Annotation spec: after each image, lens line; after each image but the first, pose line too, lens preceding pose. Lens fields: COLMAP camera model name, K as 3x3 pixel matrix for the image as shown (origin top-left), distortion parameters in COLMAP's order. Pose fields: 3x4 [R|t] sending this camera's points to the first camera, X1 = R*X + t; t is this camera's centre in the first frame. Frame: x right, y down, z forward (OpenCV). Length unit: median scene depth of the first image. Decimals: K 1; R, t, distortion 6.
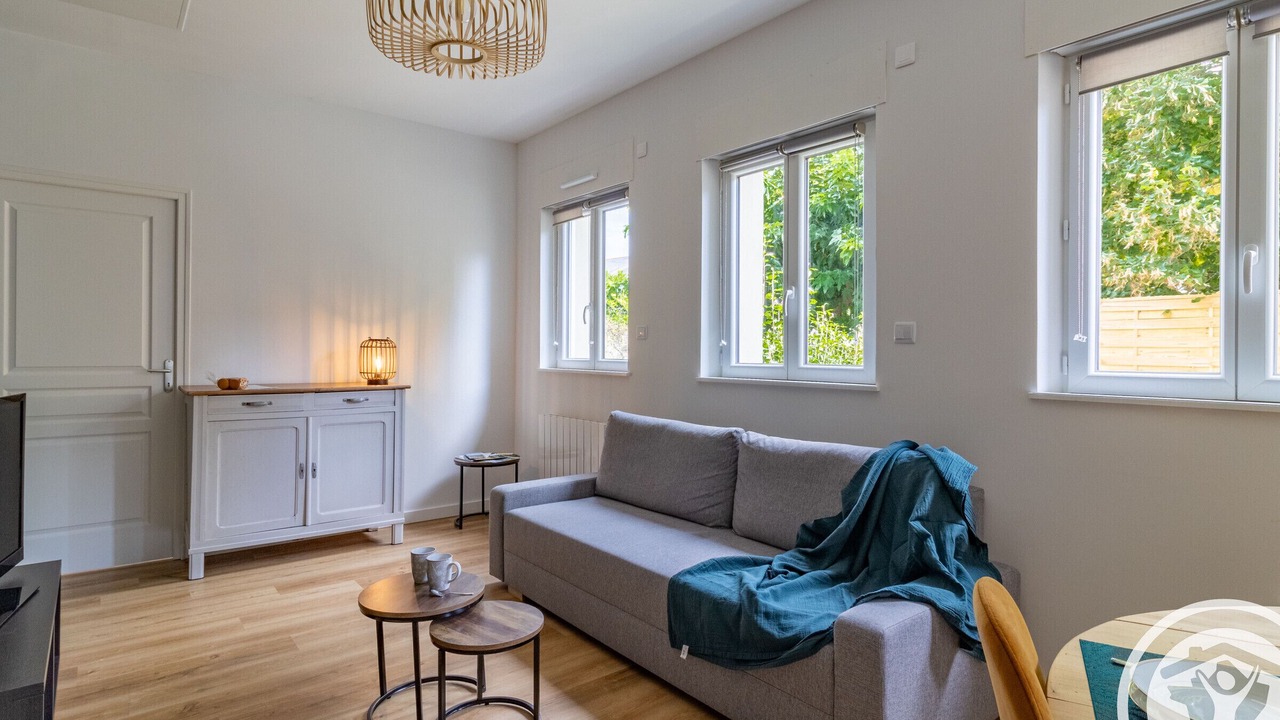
lens RADIAL K [[685.4, 0, 647.9], [0, 685.4, 349.2], [0, 0, 1]] dist [0.005858, 0.001125]
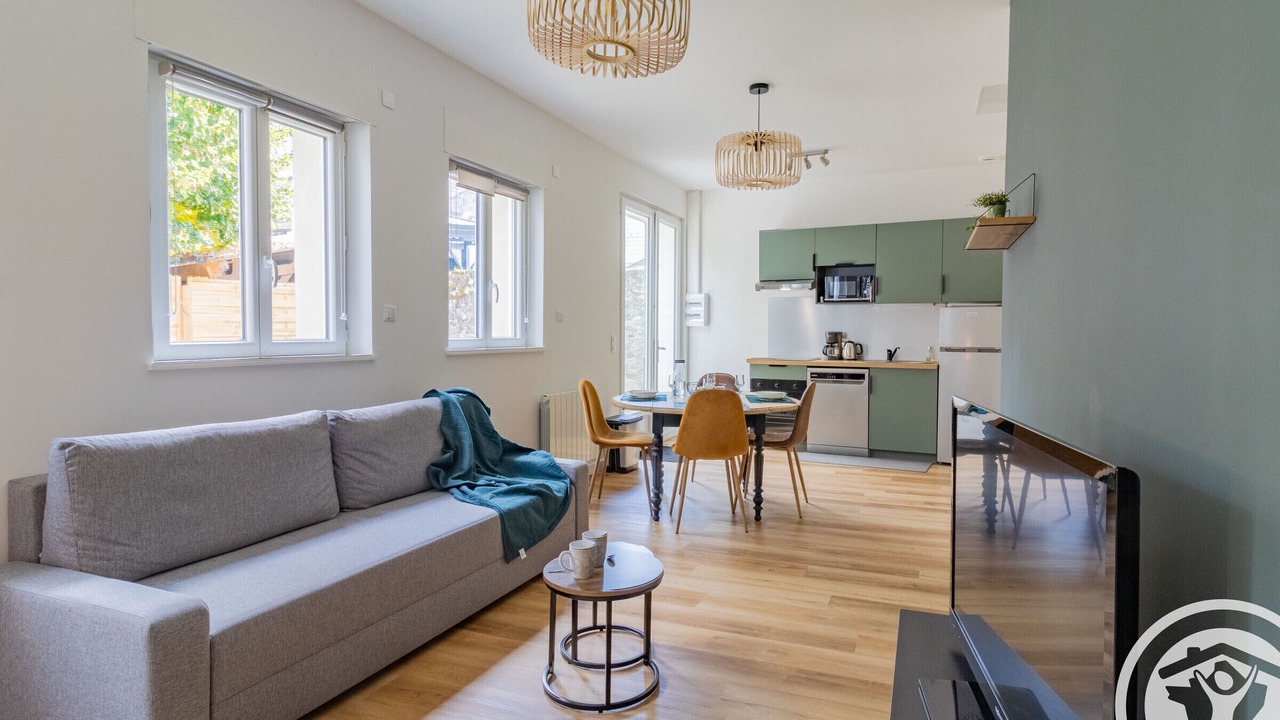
lens RADIAL K [[685.4, 0, 649.7], [0, 685.4, 353.4], [0, 0, 1]] dist [0.005858, 0.001125]
pose [[-0.489615, -0.038770, 0.871077, -1.052064], [-0.016118, 0.999243, 0.035415, -0.000818], [-0.871790, 0.003300, -0.489869, 1.241398]]
